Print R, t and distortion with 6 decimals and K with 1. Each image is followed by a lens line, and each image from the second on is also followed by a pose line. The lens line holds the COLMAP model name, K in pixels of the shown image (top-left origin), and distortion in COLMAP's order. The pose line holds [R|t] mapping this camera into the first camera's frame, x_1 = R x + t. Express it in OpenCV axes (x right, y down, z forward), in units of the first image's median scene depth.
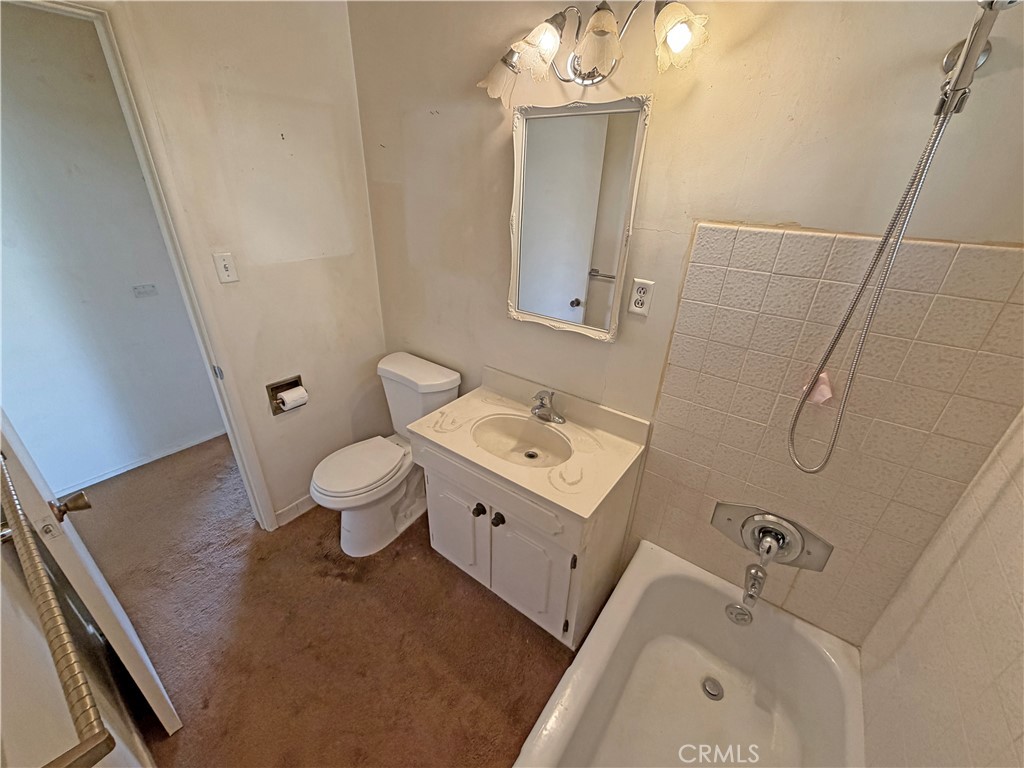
lens RADIAL K [[408.7, 0, 511.7], [0, 408.7, 384.5], [0, 0, 1]] dist [0.001547, -0.000169]
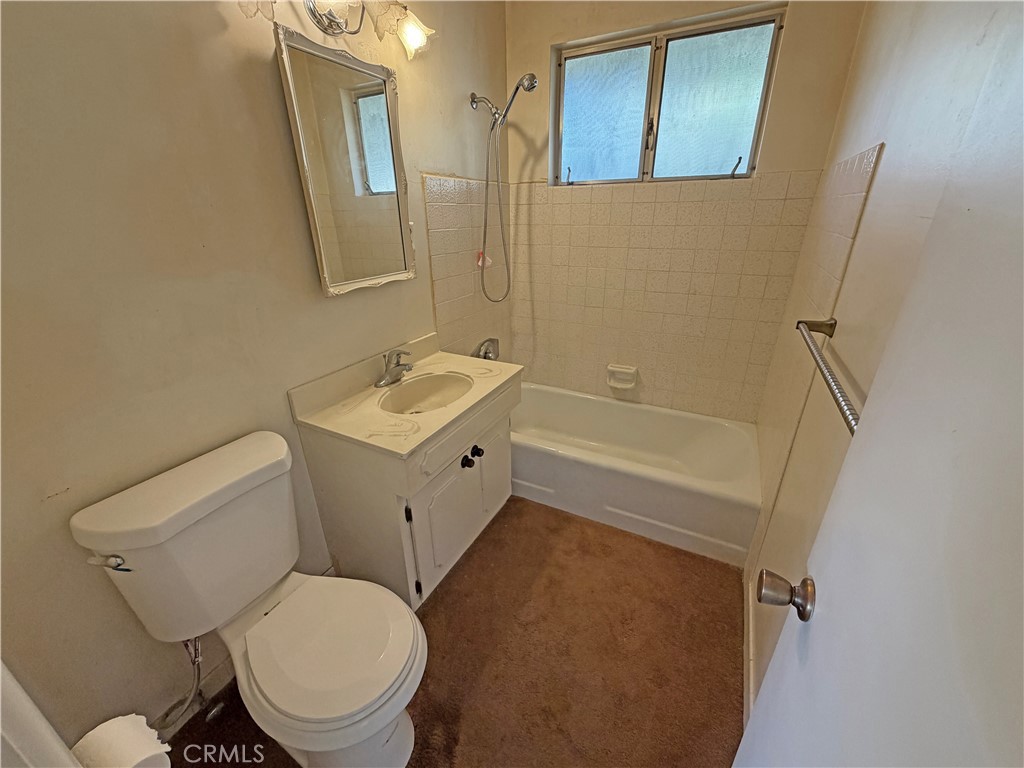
lens RADIAL K [[408.7, 0, 512.6], [0, 408.7, 383.6], [0, 0, 1]] dist [0.001547, -0.000169]
pose [[-0.161551, -0.413332, 0.896135, -0.933803], [0.440237, 0.782518, 0.440291, -0.242634], [-0.883229, 0.465641, 0.055548, 0.764922]]
